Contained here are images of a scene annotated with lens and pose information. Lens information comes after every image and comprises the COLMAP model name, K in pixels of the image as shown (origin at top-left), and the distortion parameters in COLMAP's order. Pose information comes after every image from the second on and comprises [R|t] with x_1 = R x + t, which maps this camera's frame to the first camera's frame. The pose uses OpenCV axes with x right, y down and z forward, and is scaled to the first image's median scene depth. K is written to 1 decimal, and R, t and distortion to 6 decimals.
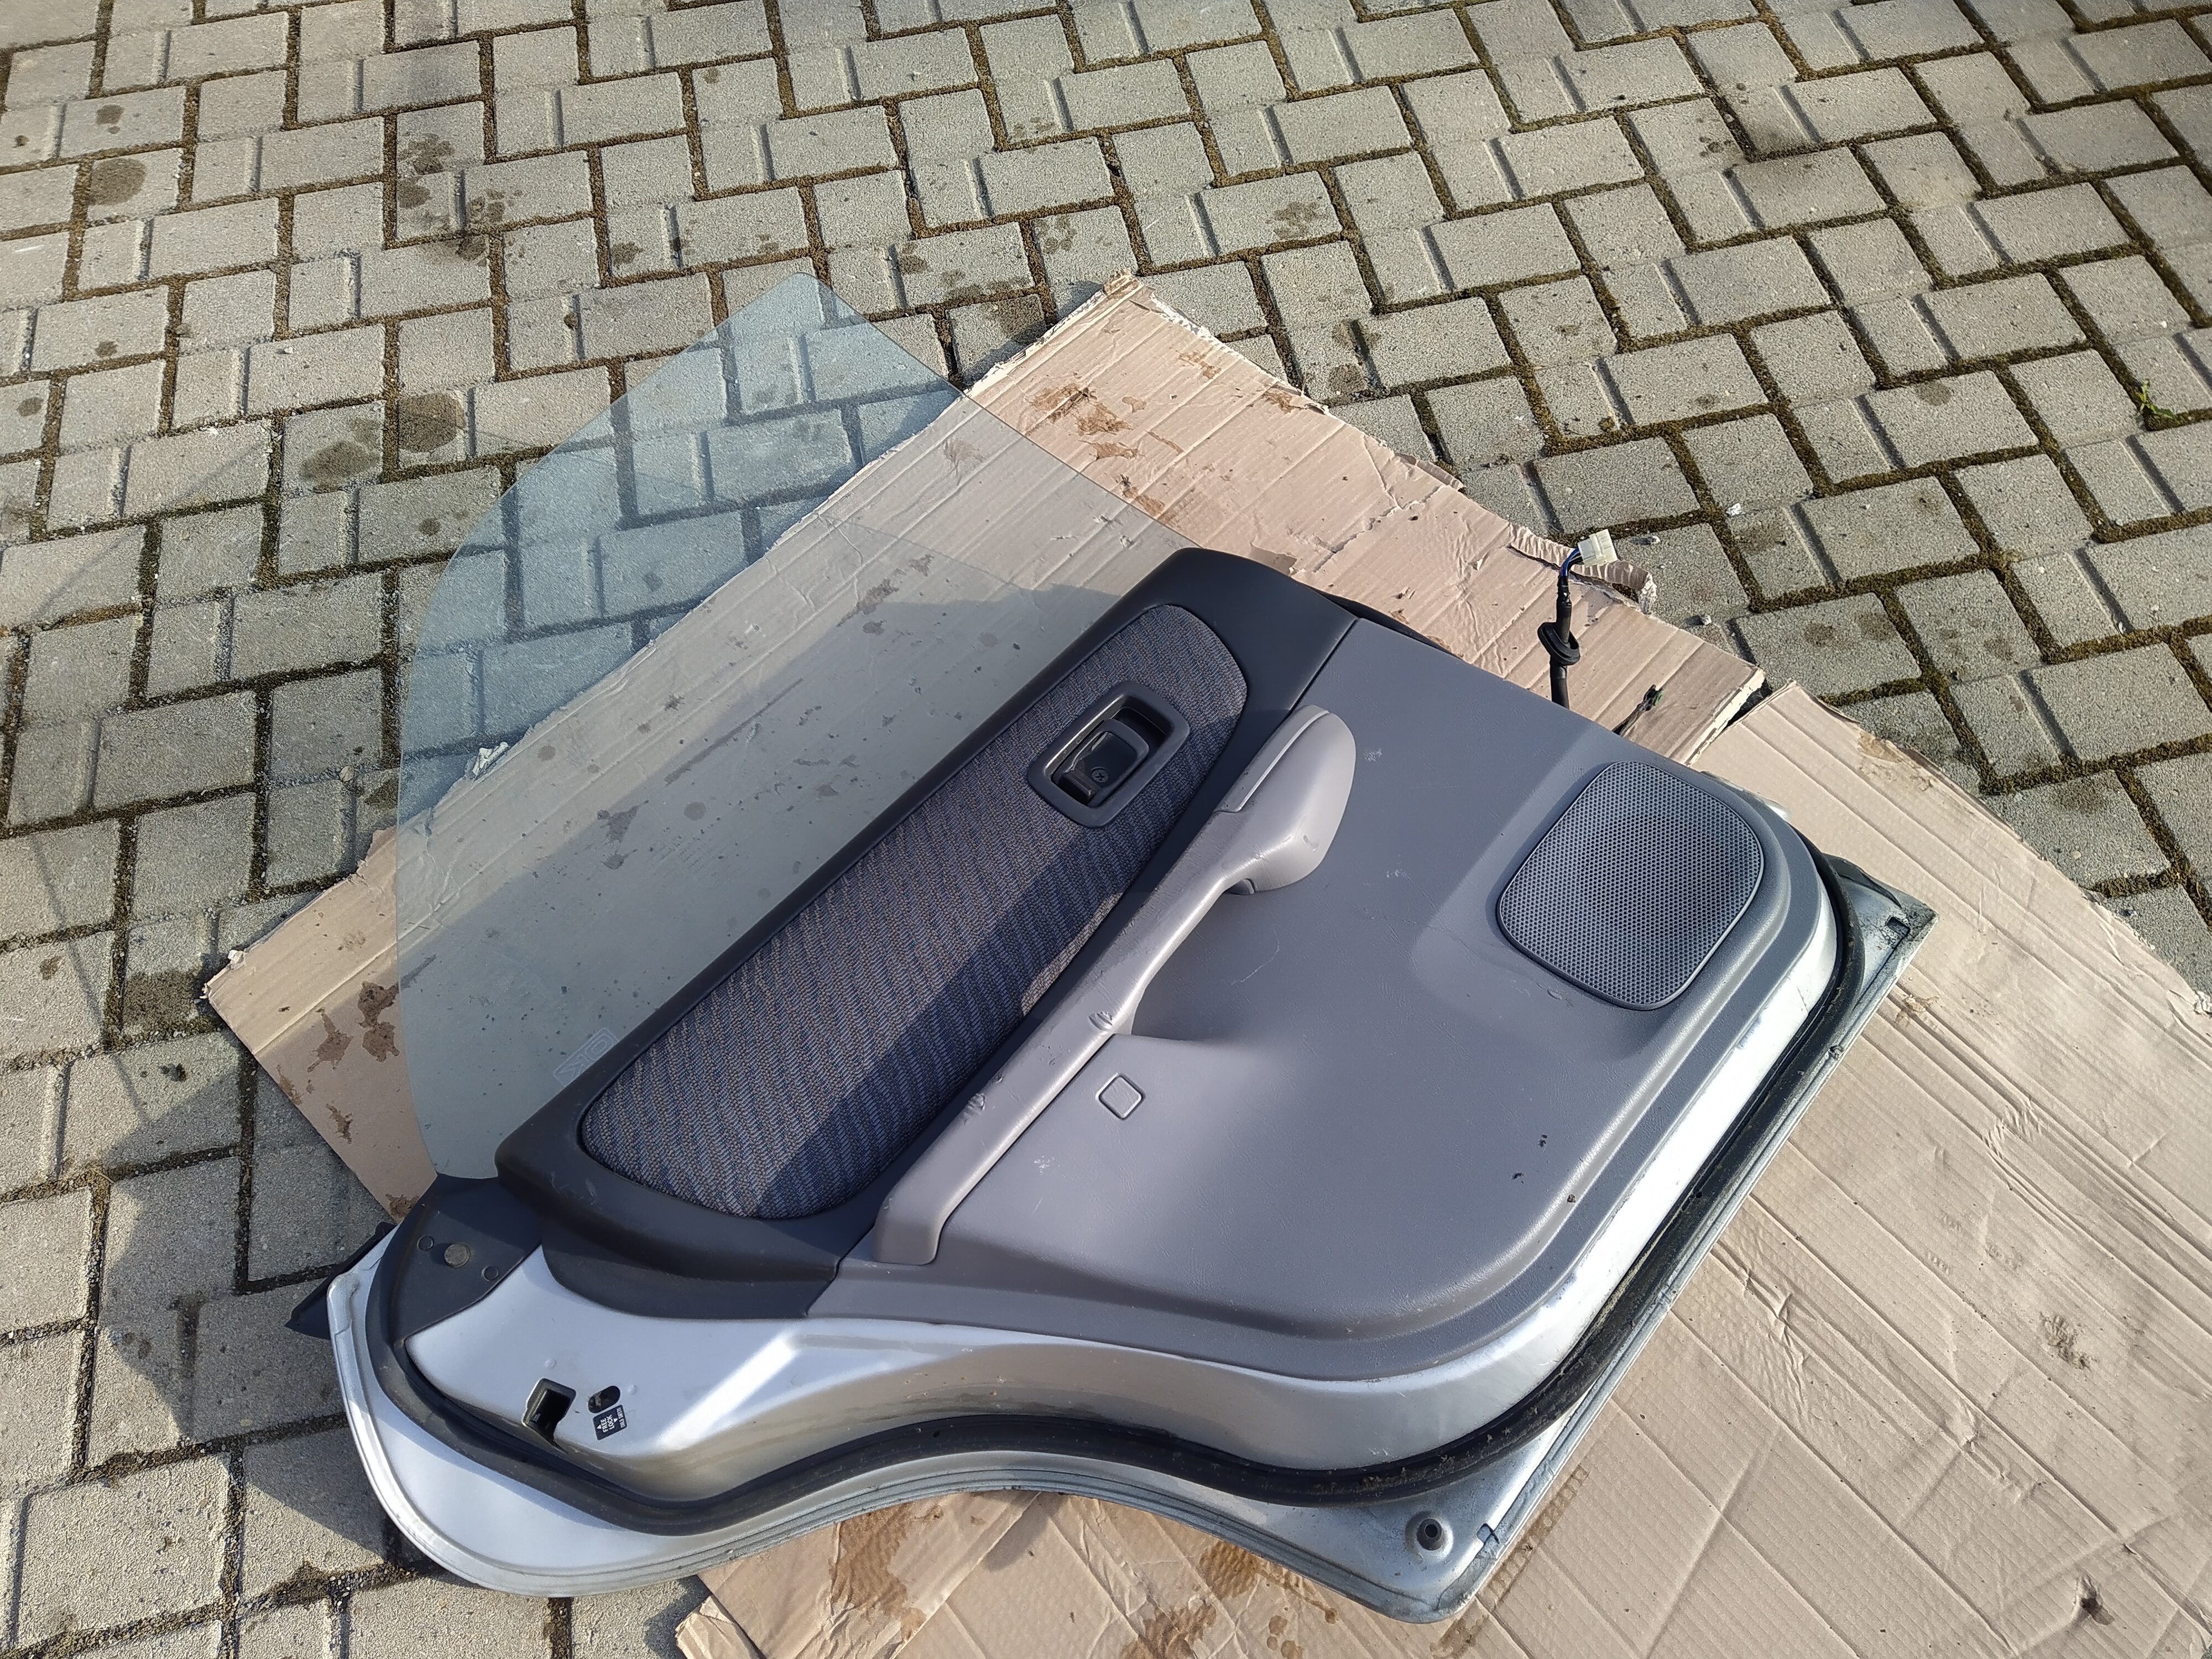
lens RADIAL K [[1630.2, 0, 1106.2], [0, 1630.2, 822.9], [0, 0, 1]] dist [0.148098, -0.225625]
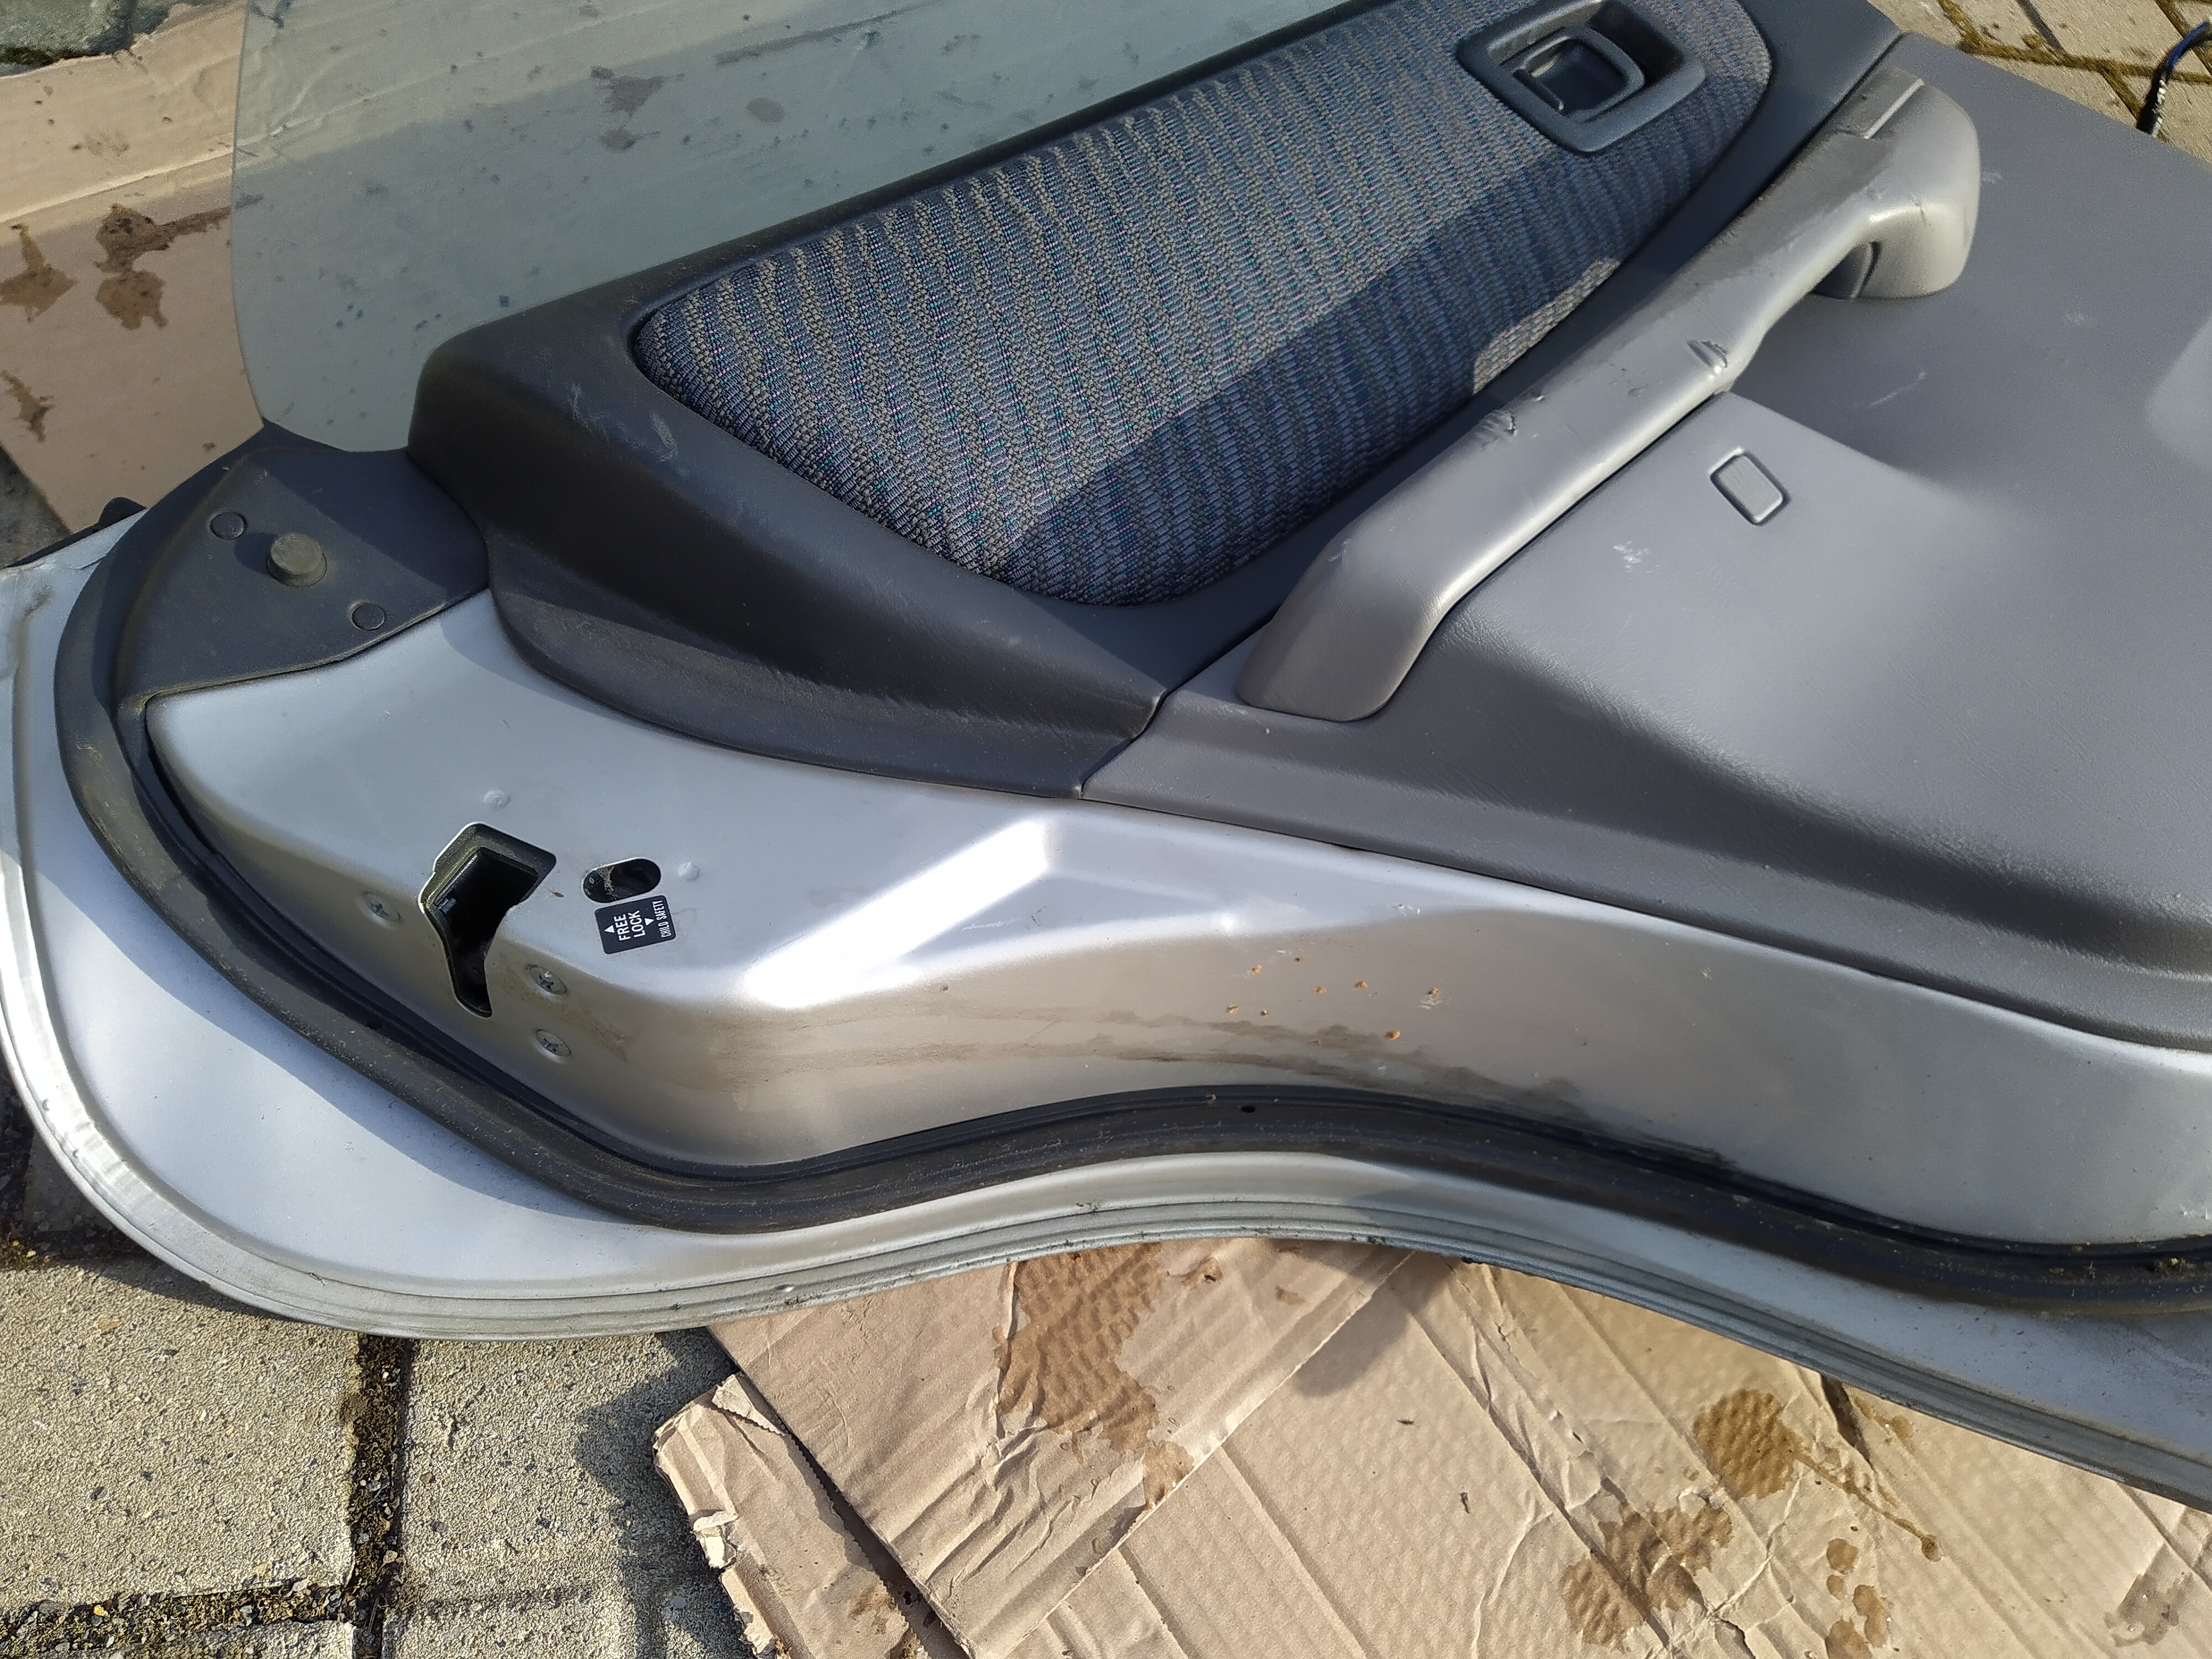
lens RADIAL K [[1703.8, 0, 1104.5], [0, 1703.8, 837.0], [0, 0, 1]] dist [0.000520, -0.002729]
pose [[0.965371, 0.180737, 0.188132, -0.207291], [-0.171779, 0.983118, -0.063017, 0.267356], [-0.196345, 0.028518, 0.980120, 0.413760]]
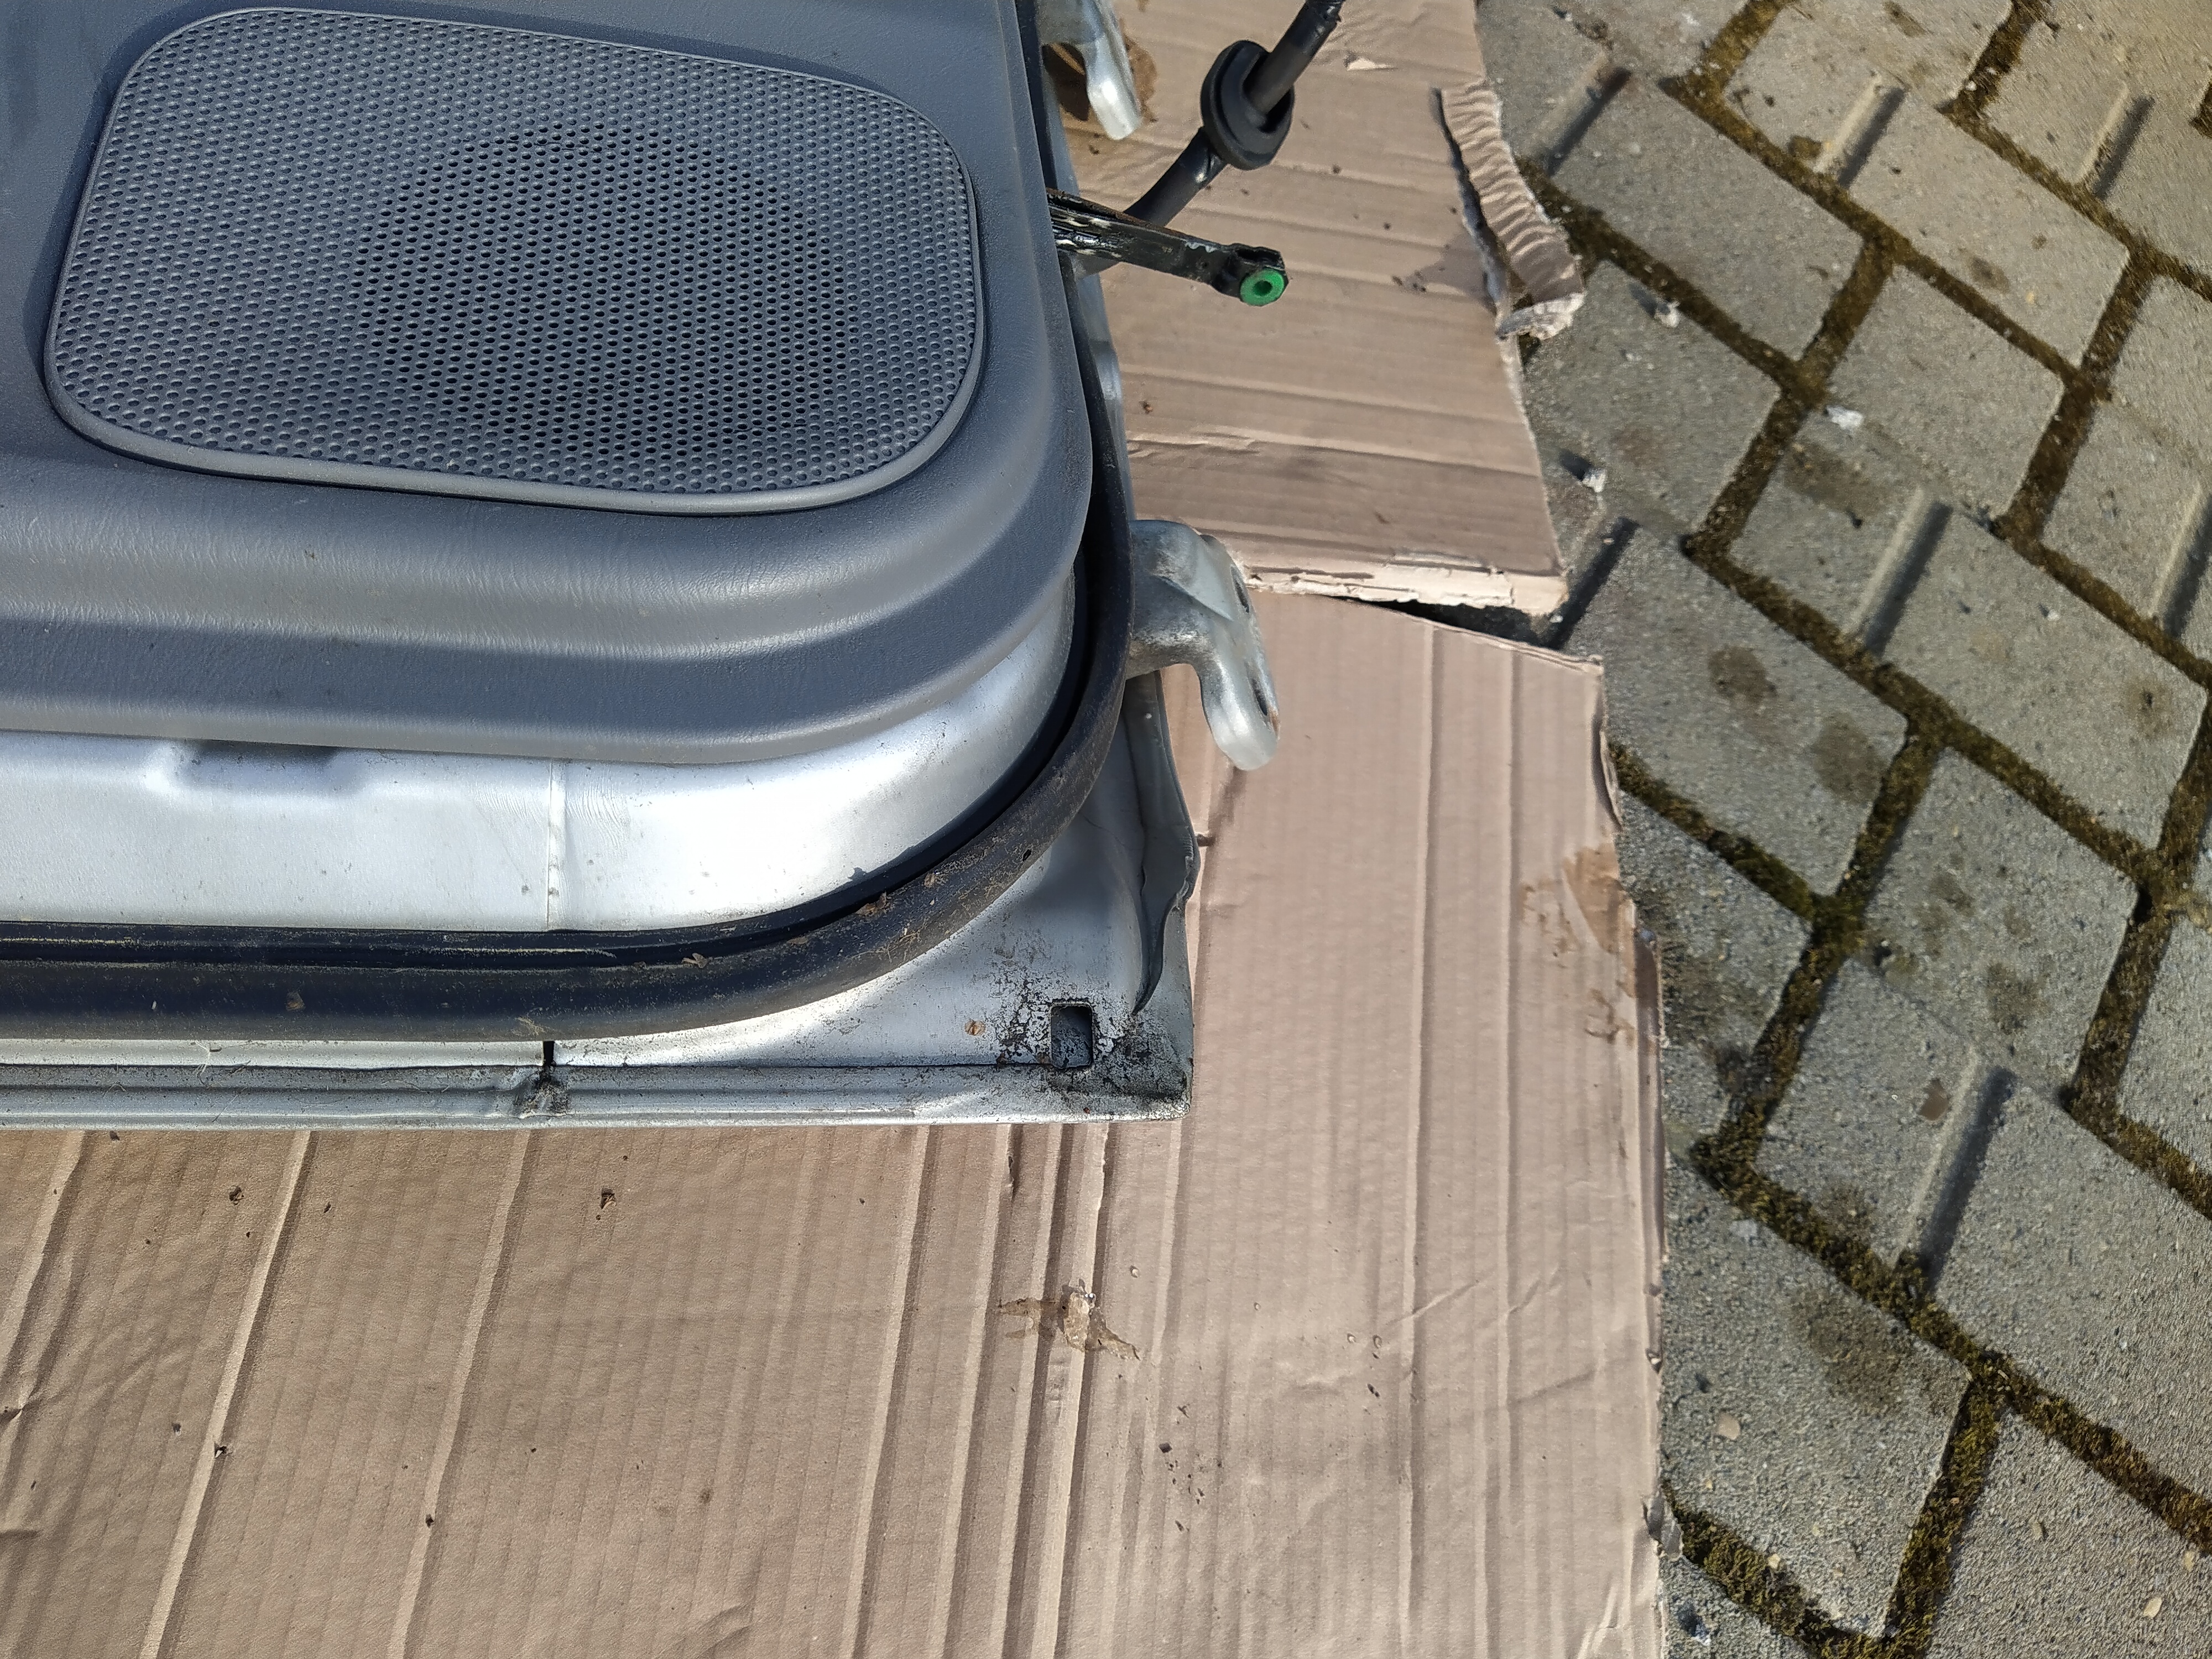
lens RADIAL K [[1704.6, 0, 1106.0], [0, 1704.6, 829.5], [0, 0, 1]] dist [0.095035, -0.134352]
pose [[0.666423, 0.741614, -0.076745, 0.415480], [-0.740424, 0.670382, 0.048594, 0.013746], [0.087486, 0.024440, 0.995866, 0.590945]]
